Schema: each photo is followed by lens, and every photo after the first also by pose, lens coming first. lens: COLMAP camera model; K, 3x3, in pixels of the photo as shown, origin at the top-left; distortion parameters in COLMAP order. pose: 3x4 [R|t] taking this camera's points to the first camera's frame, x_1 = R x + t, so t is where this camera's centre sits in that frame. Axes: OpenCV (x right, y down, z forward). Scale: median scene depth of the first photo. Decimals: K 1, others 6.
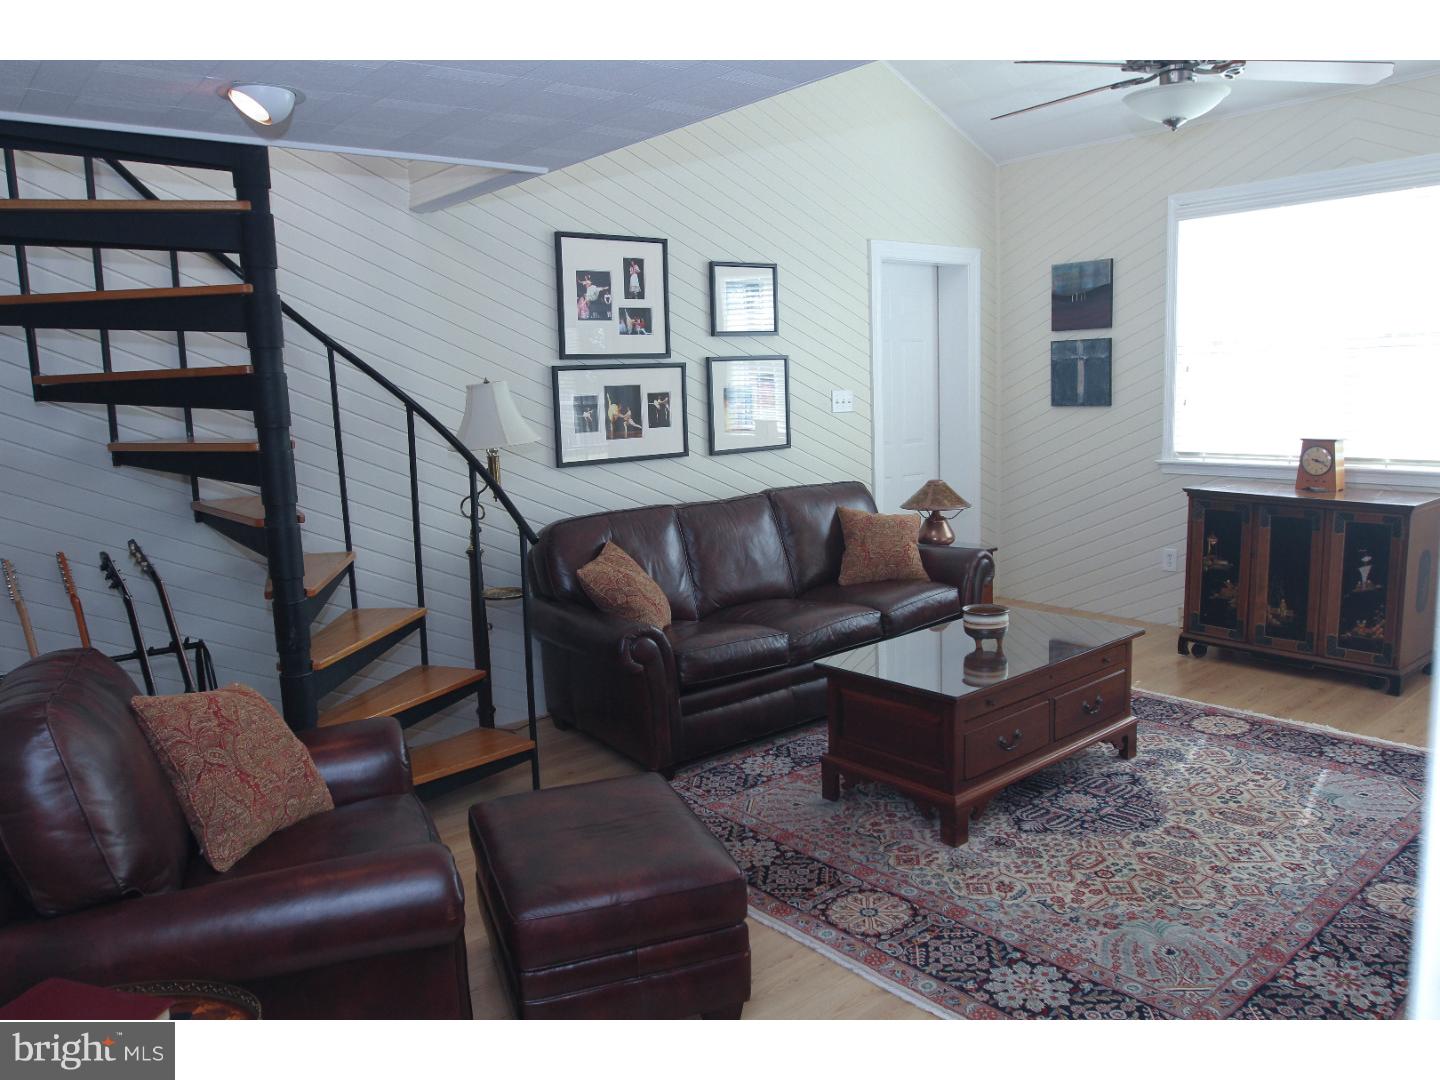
lens RADIAL K [[1065.4, 0, 727.0], [0, 1065.4, 536.4], [0, 0, 1]] dist [-0.060481, 0.041663]
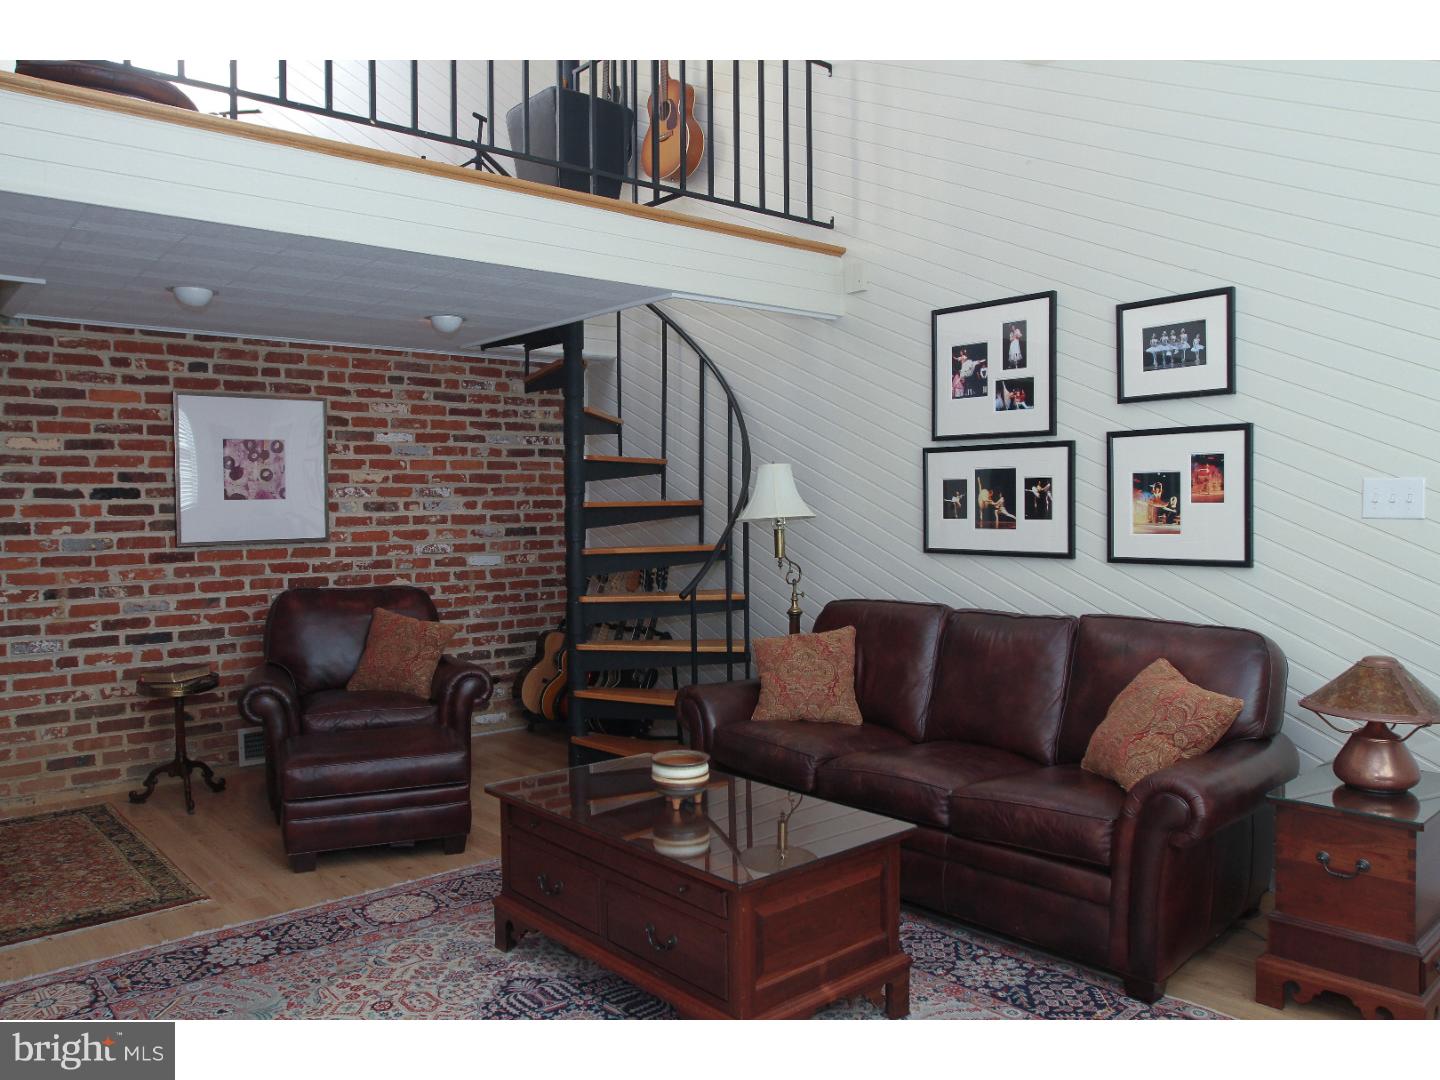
lens RADIAL K [[1065.4, 0, 711.7], [0, 1065.4, 544.6], [0, 0, 1]] dist [-0.060481, 0.041663]
pose [[0.007196, 0.077871, -0.996937, 0.785687], [-0.137938, 0.987510, 0.076139, -0.115681], [0.990415, 0.136968, 0.017847, 0.770495]]
